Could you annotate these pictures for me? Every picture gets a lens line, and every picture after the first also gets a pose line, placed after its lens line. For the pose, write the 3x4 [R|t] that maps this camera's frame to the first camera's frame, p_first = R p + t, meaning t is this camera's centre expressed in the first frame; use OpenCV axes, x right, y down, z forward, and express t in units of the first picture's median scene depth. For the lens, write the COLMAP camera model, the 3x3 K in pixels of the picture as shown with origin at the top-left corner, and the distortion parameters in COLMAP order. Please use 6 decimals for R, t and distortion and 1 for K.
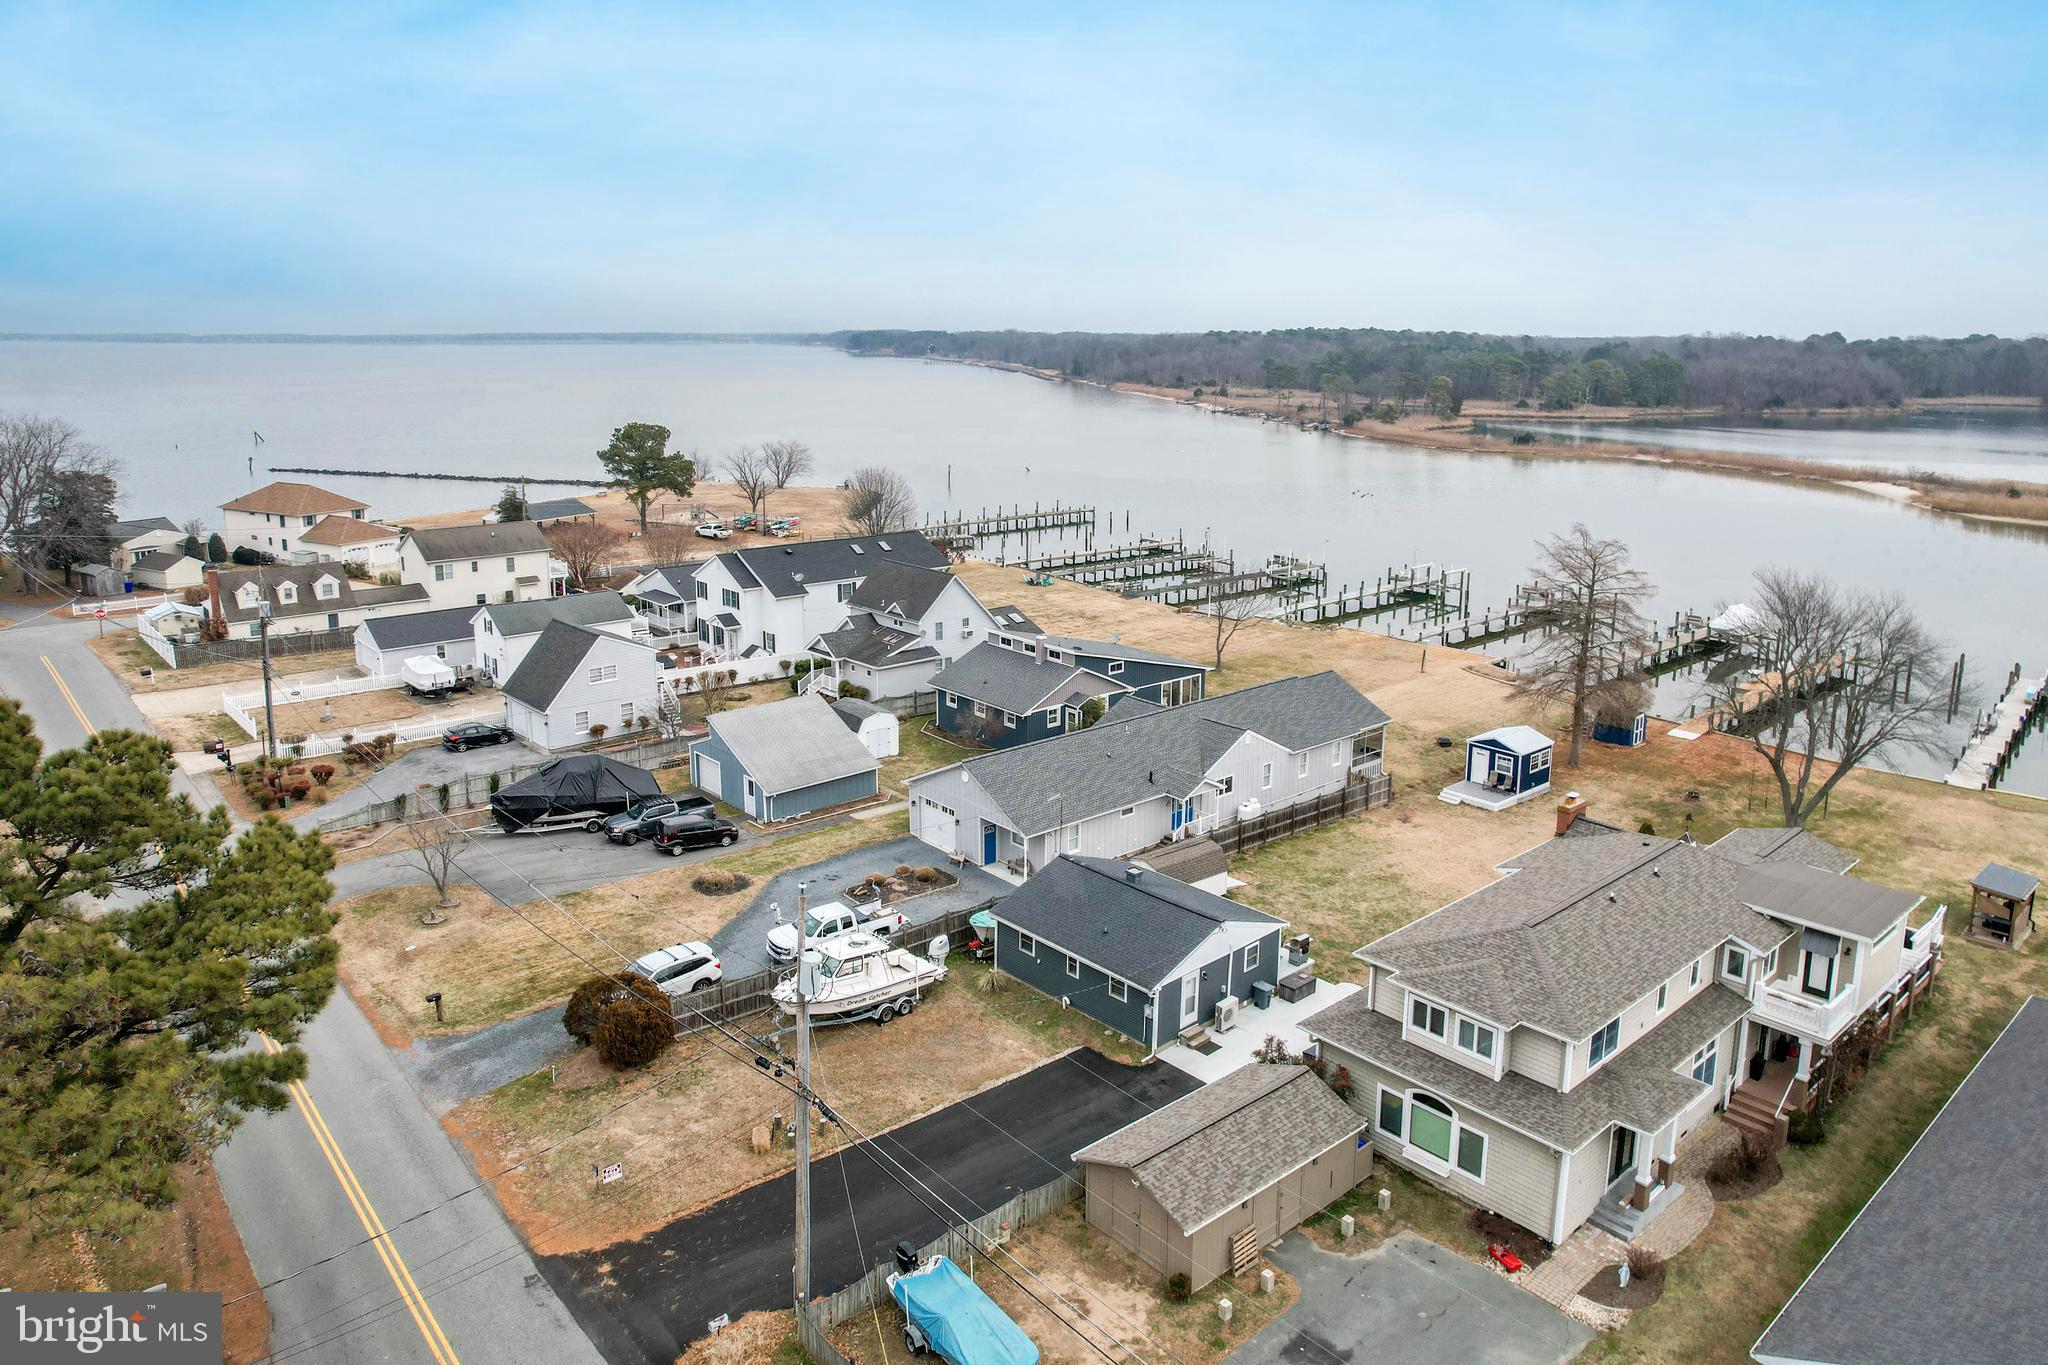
lens RADIAL K [[1340.8, 0, 1027.0], [0, 1340.8, 609.9], [0, 0, 1]] dist [-0.067170, 0.049967]
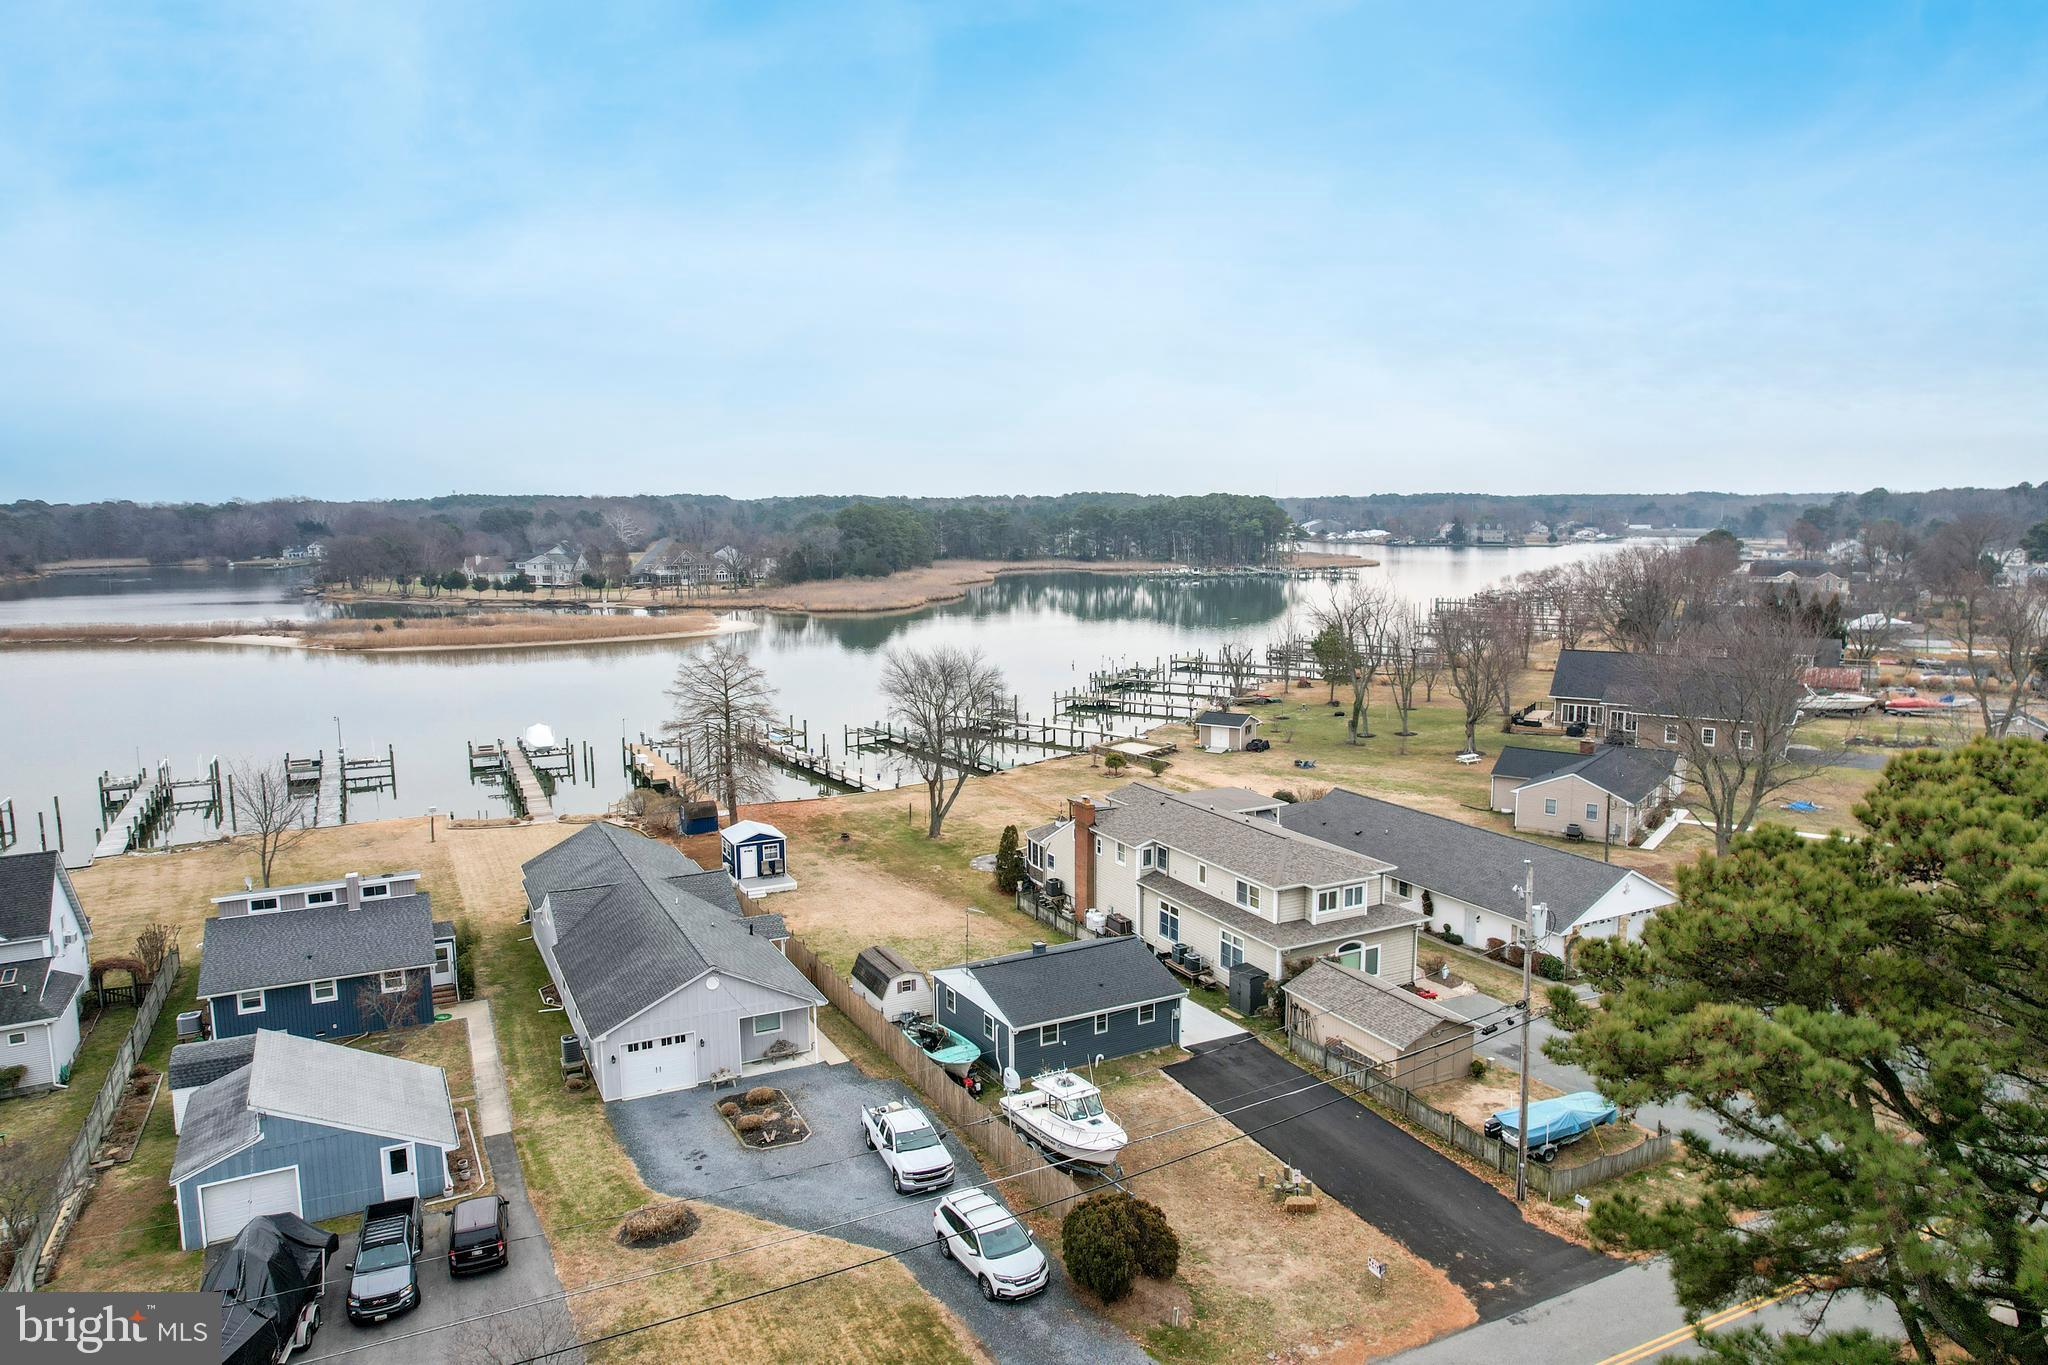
lens RADIAL K [[1317.5, 0, 1030.1], [0, 1317.5, 684.5], [0, 0, 1]] dist [-0.073157, 0.067483]
pose [[0.243341, -0.139432, 0.959867, -0.741849], [0.202892, 0.975038, 0.090199, -0.092787], [-0.948483, 0.172800, 0.265557, 0.524174]]
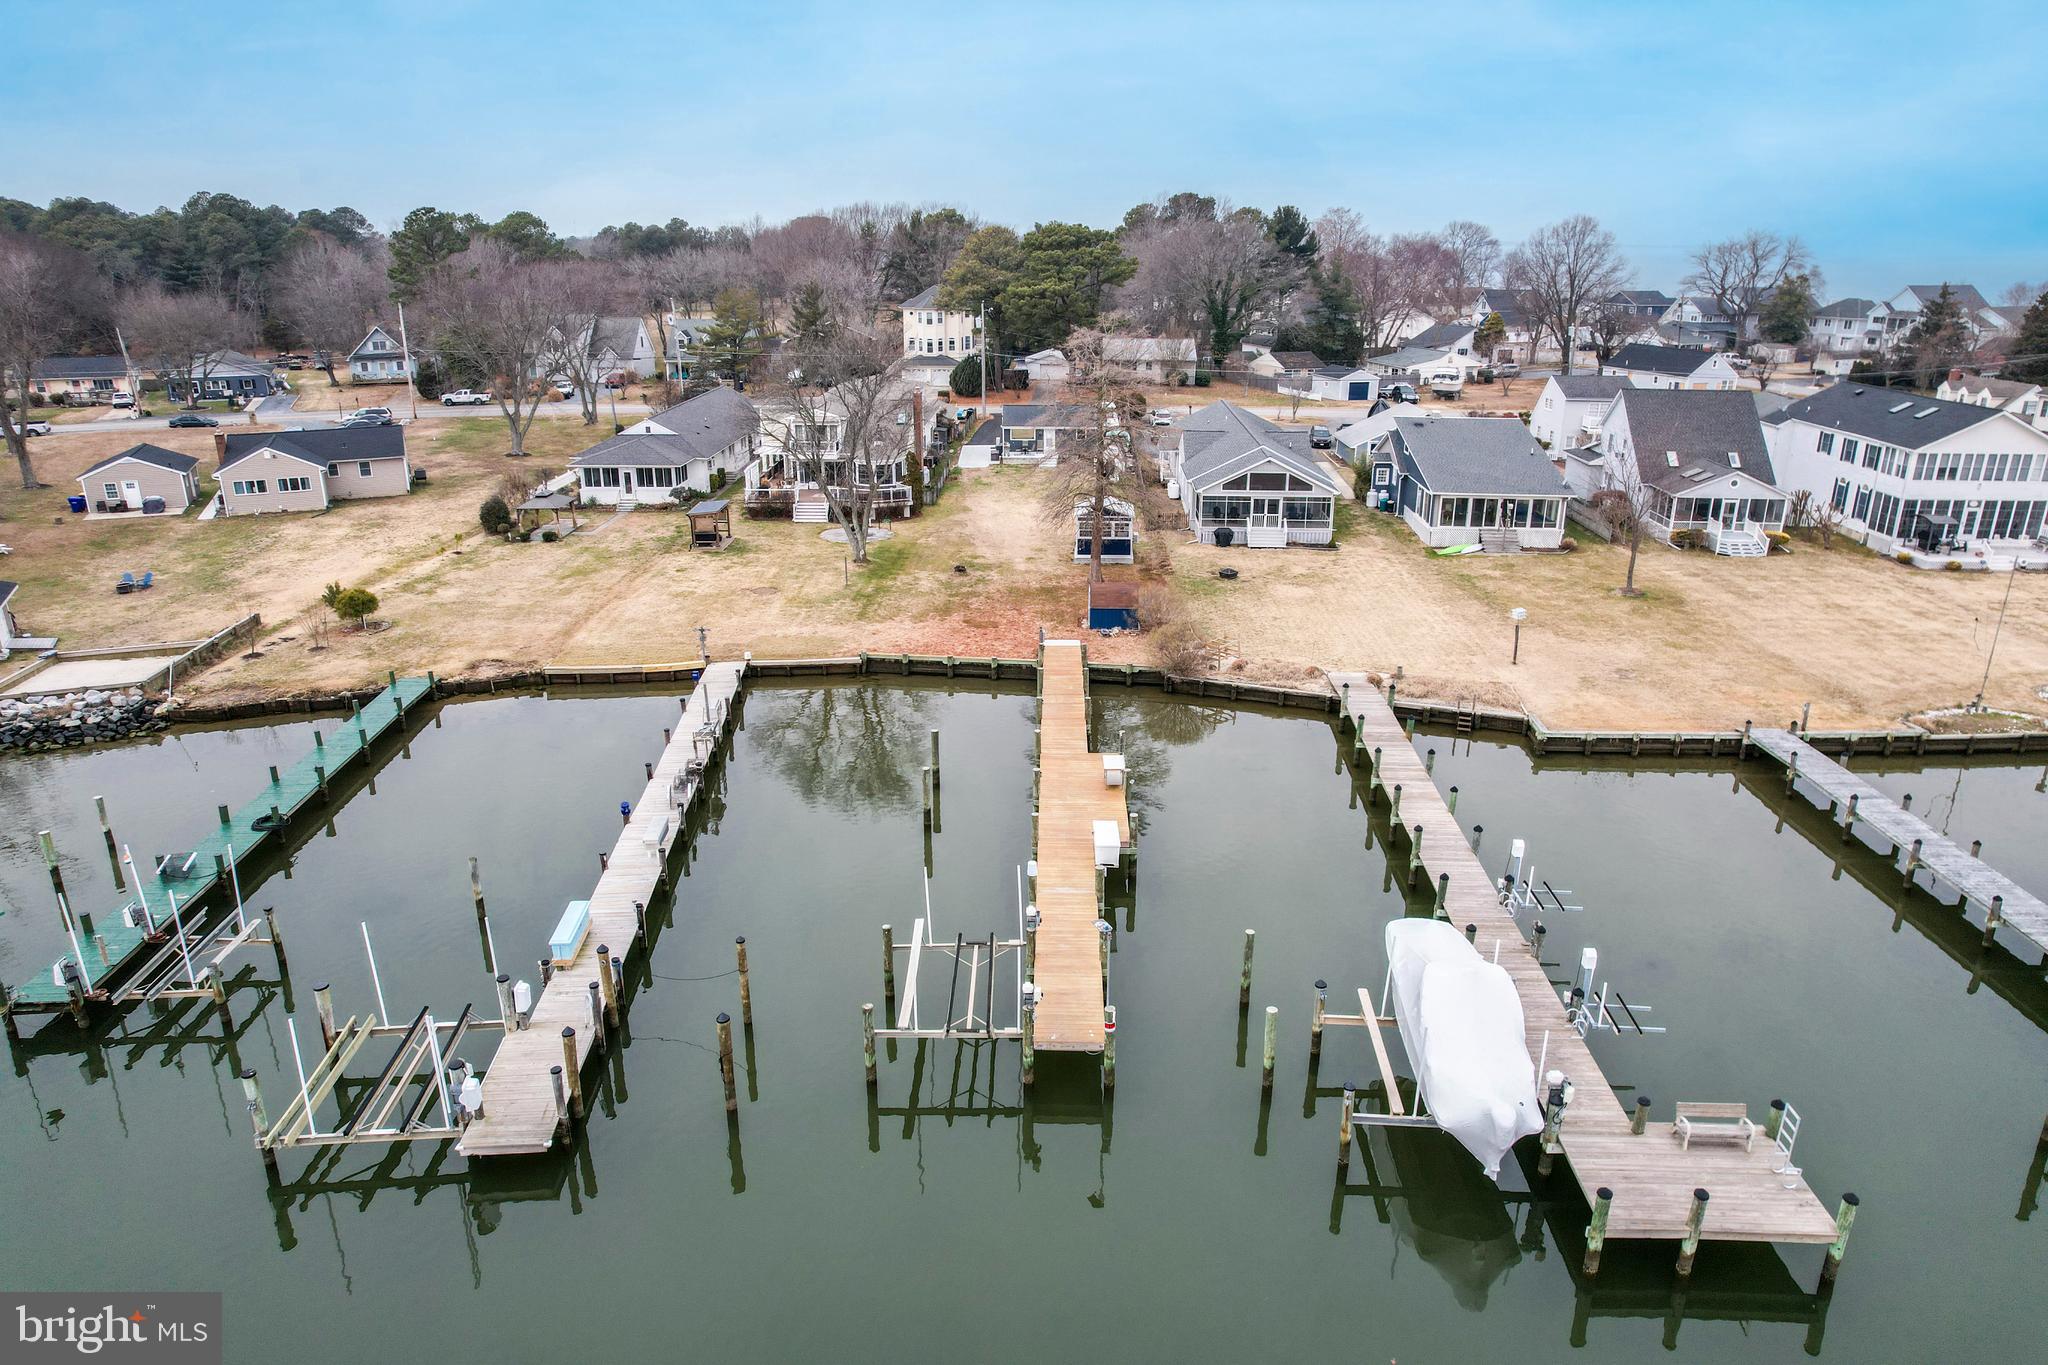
lens RADIAL K [[1313.5, 0, 1029.6], [0, 1313.5, 680.8], [0, 0, 1]] dist [-0.074237, 0.068281]
pose [[-0.685514, 0.226426, -0.691955, 1.333945], [-0.153704, 0.883981, 0.441535, -0.267495], [0.711650, 0.409034, -0.571178, 1.857844]]
